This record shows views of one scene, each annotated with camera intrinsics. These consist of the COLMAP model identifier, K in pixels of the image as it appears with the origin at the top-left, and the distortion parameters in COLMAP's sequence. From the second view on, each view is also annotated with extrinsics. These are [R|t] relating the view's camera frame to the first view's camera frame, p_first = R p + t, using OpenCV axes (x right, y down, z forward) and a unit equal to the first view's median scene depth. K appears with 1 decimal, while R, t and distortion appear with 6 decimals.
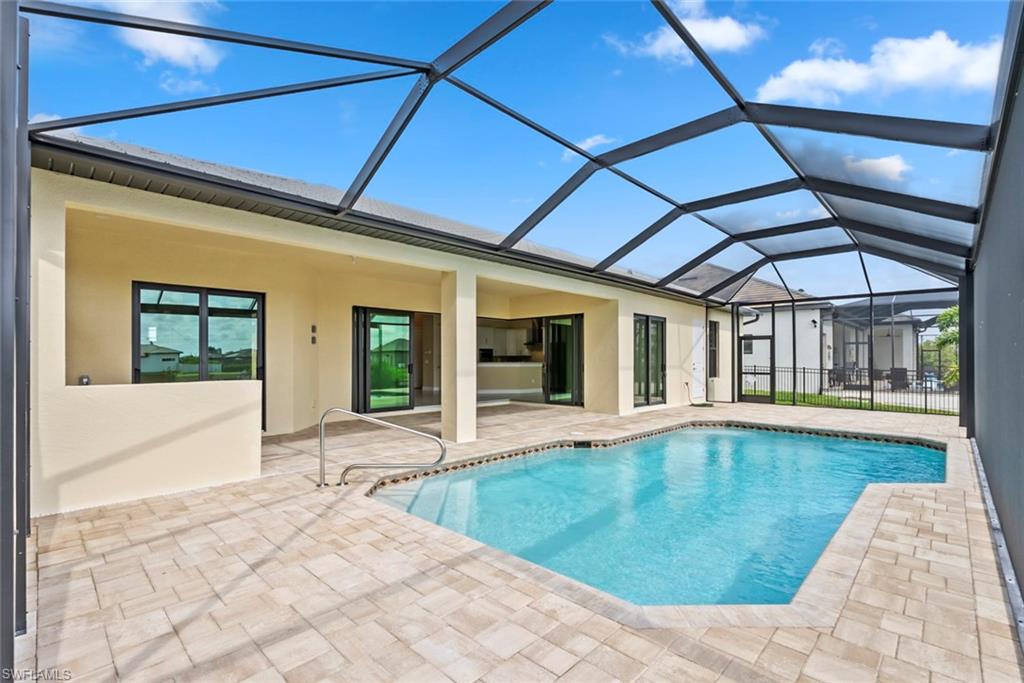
lens RADIAL K [[459.6, 0, 520.0], [0, 459.6, 356.7], [0, 0, 1]] dist [-0.004139, 0.000341]
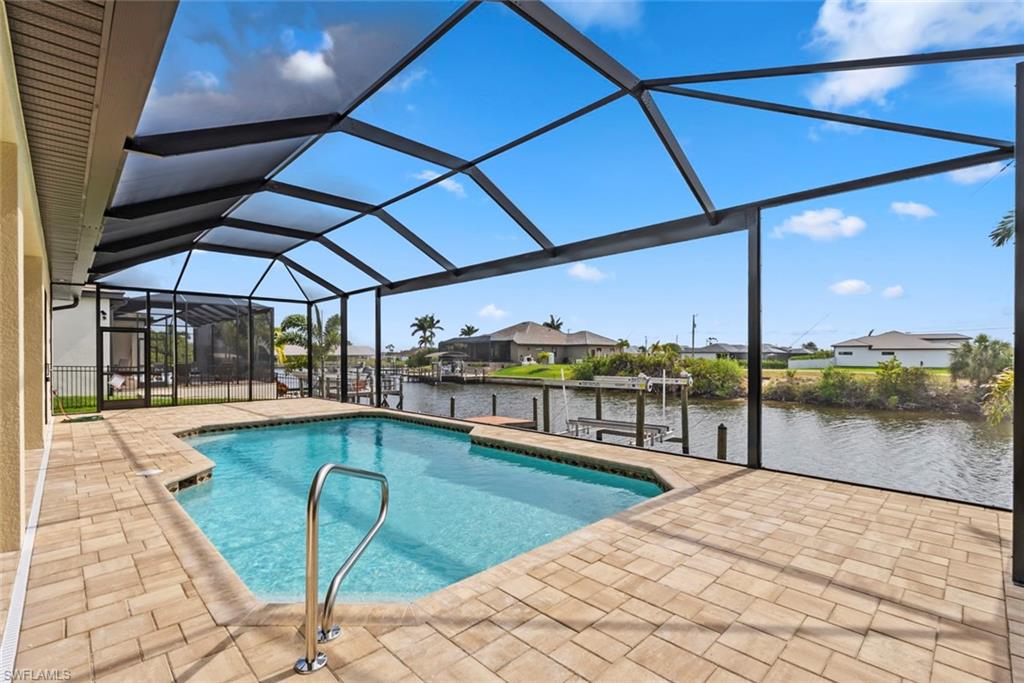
lens RADIAL K [[459.6, 0, 513.2], [0, 459.6, 349.7], [0, 0, 1]] dist [-0.004139, 0.000341]
pose [[0.048314, 0.012256, 0.998757, -1.376626], [-0.003630, 0.999920, -0.012095, 0.011965], [-0.998826, -0.003041, 0.048354, 1.329992]]
